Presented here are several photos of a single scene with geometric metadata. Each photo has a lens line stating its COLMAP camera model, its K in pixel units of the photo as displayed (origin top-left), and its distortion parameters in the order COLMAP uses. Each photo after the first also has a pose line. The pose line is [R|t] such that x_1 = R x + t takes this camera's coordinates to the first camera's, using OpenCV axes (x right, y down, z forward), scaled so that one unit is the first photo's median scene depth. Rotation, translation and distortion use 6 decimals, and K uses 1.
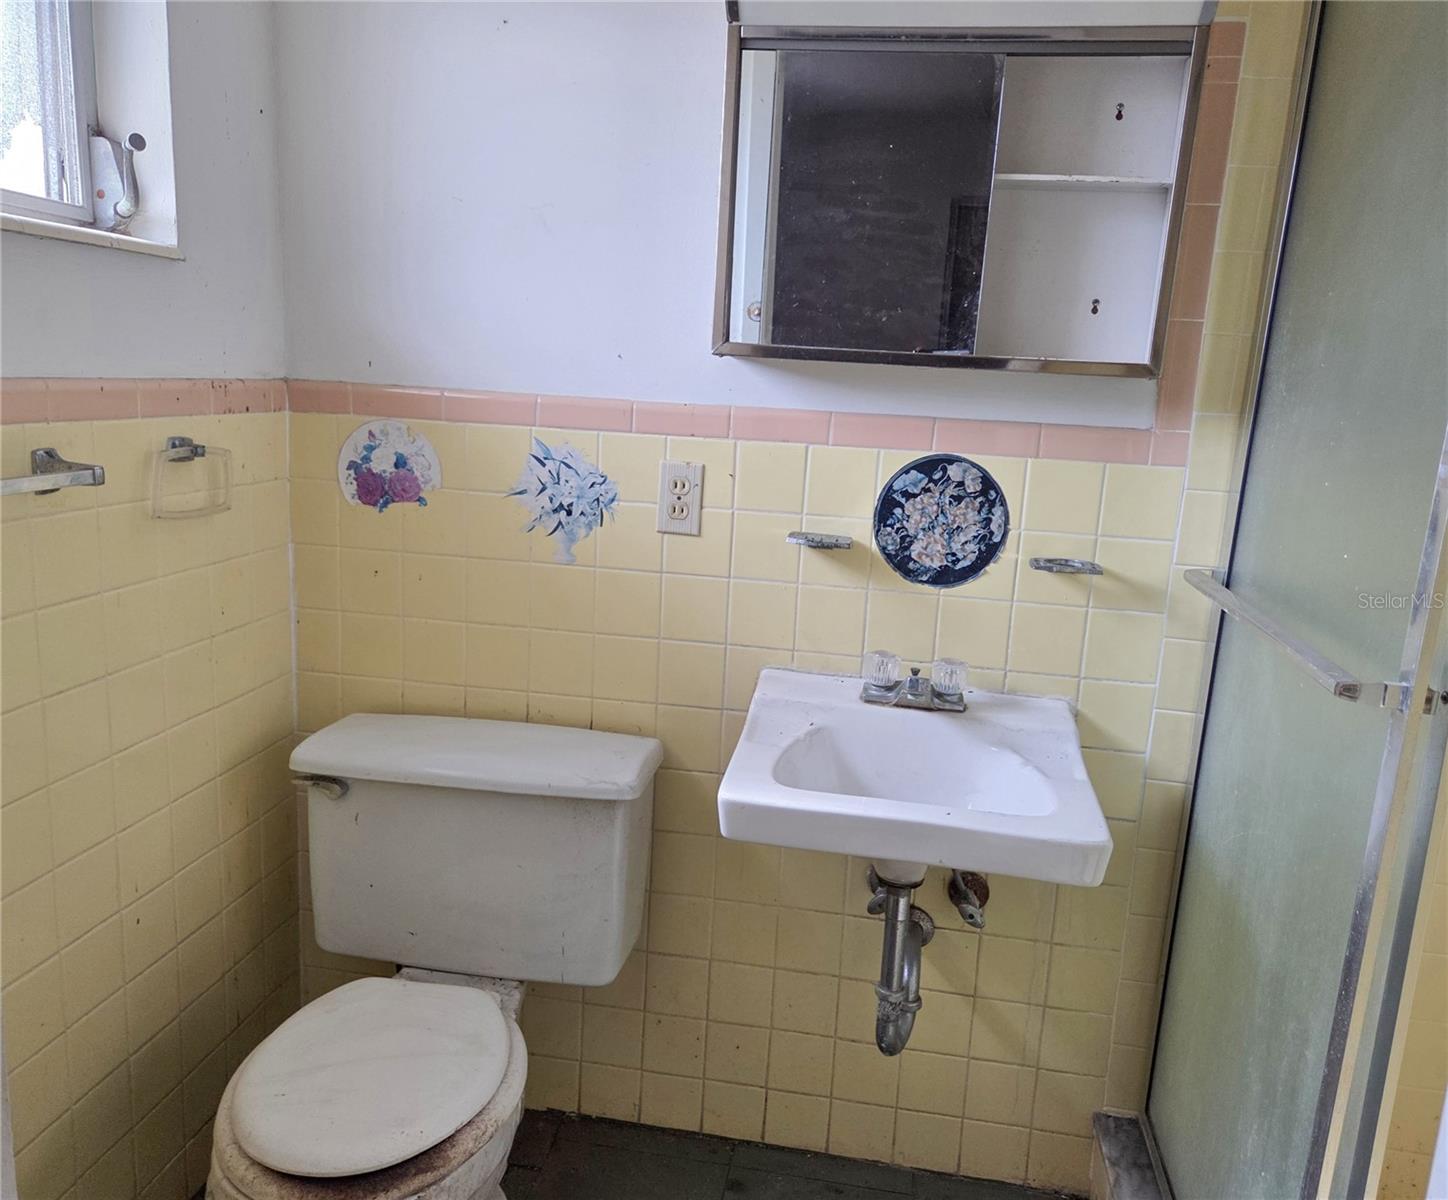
lens RADIAL K [[1108.0, 0, 724.0], [0, 1108.0, 600.0], [0, 0, 1]] dist [0.072628, -0.052210]
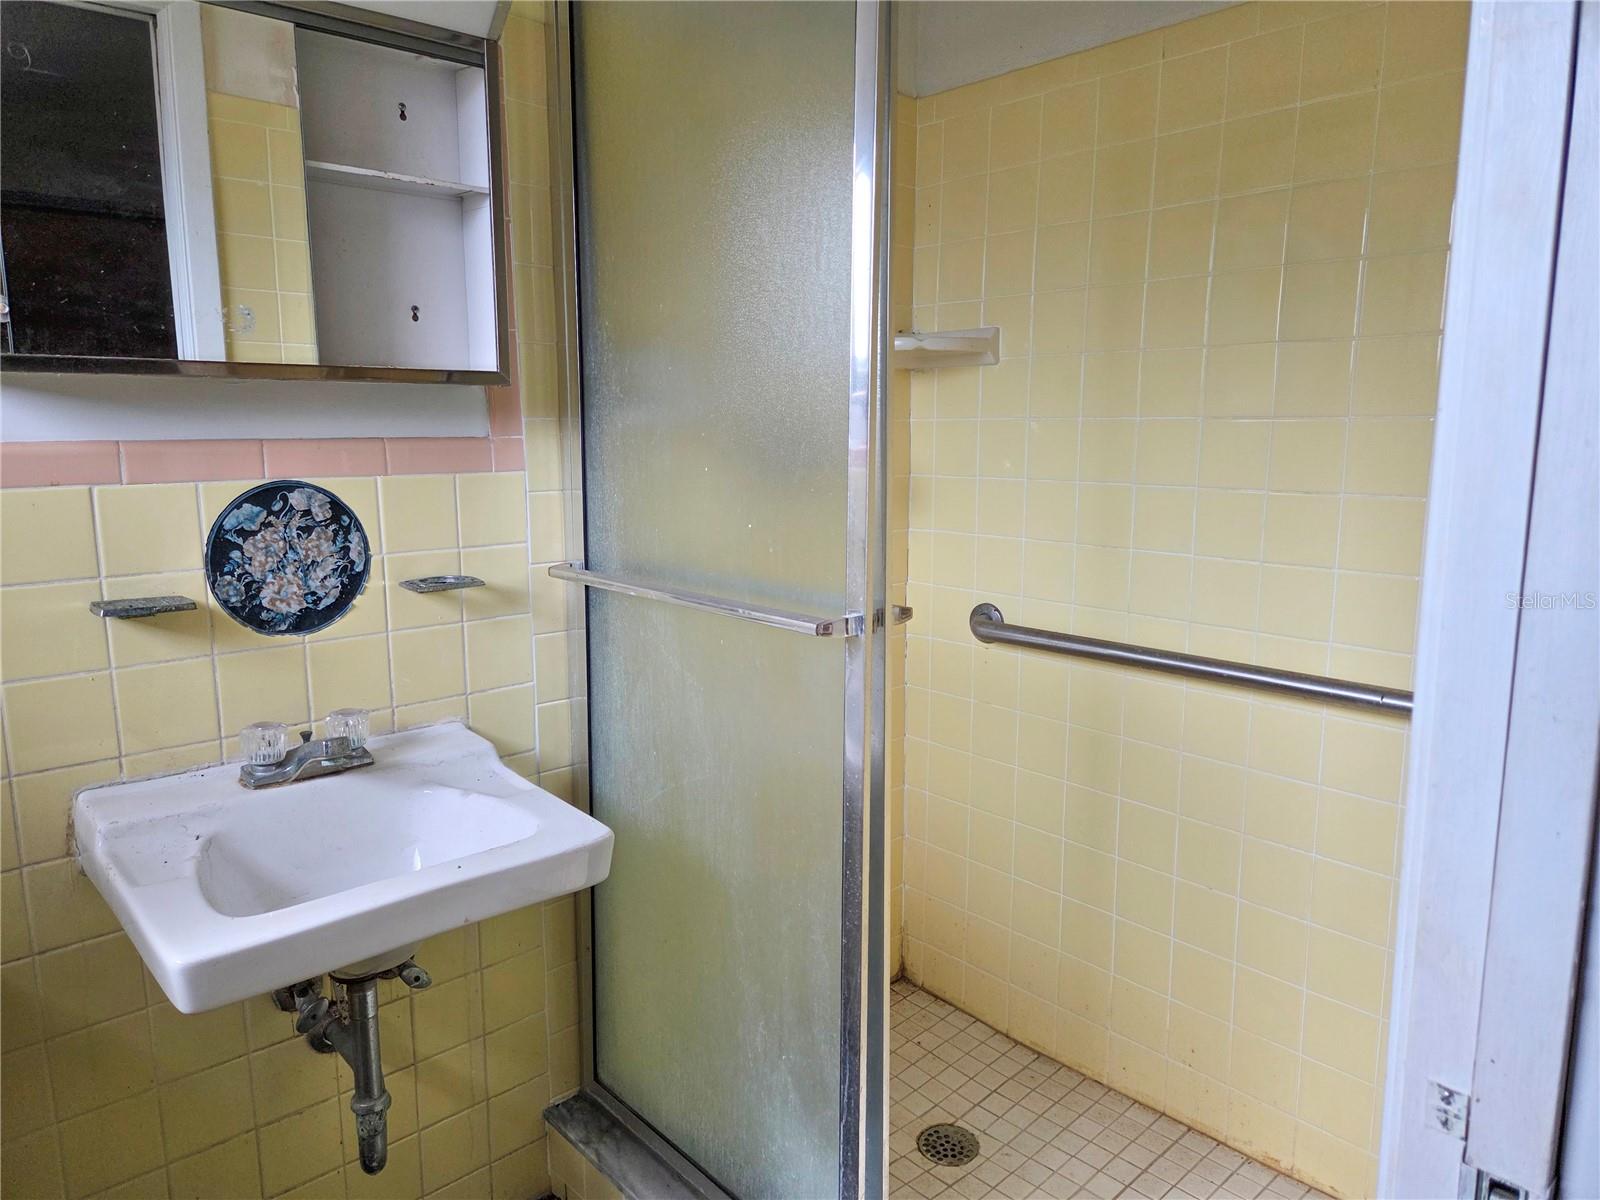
lens RADIAL K [[1076.7, 0, 795.0], [0, 1076.7, 605.4], [0, 0, 1]] dist [0.075009, -0.064144]
pose [[0.628626, -0.188820, 0.754438, -0.204437], [0.195694, 0.977270, 0.081531, -0.027818], [-0.752684, 0.096386, 0.651288, 0.160084]]
